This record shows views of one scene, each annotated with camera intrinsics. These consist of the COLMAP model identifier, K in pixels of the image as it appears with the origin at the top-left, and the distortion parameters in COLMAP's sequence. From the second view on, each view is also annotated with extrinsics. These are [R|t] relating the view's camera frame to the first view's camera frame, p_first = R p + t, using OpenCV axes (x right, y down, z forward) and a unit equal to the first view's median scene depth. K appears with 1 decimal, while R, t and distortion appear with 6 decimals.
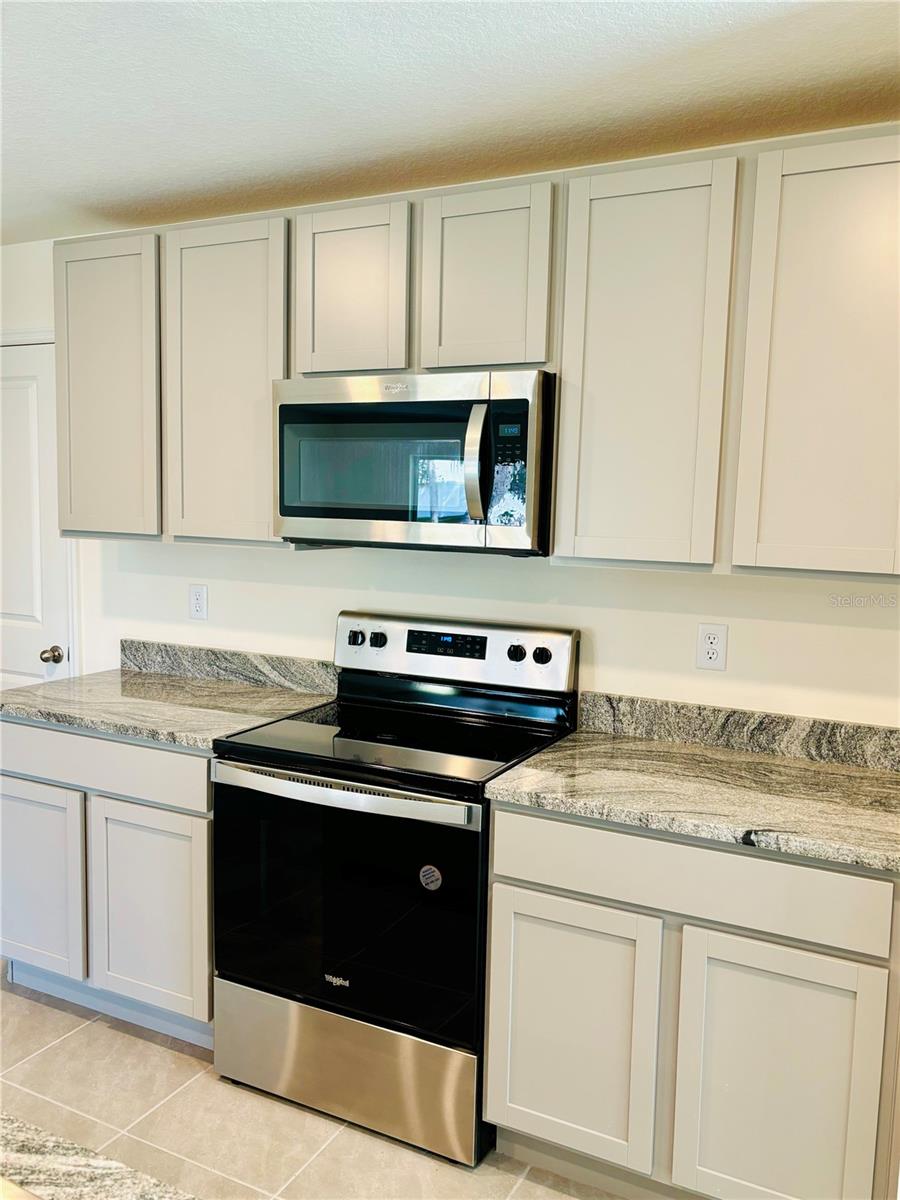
lens RADIAL K [[954.3, 0, 446.8], [0, 954.3, 607.8], [0, 0, 1]] dist [0.047321, -0.056807]
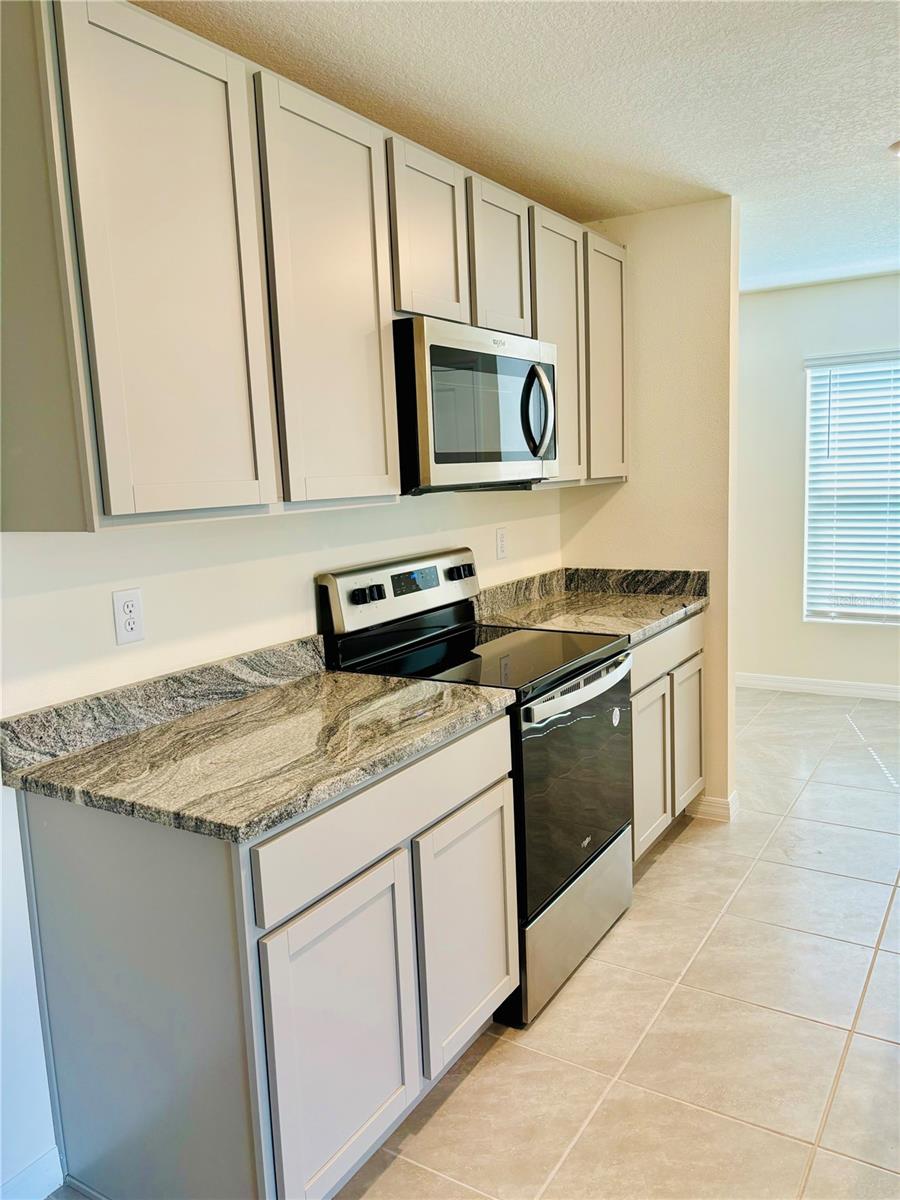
lens RADIAL K [[907.8, 0, 446.6], [0, 907.8, 590.5], [0, 0, 1]] dist [0.042325, -0.046111]
pose [[0.086372, -0.162669, 0.982893, -0.903109], [0.153884, 0.976918, 0.148158, -0.087580], [-0.984307, 0.138455, 0.109410, 0.752198]]
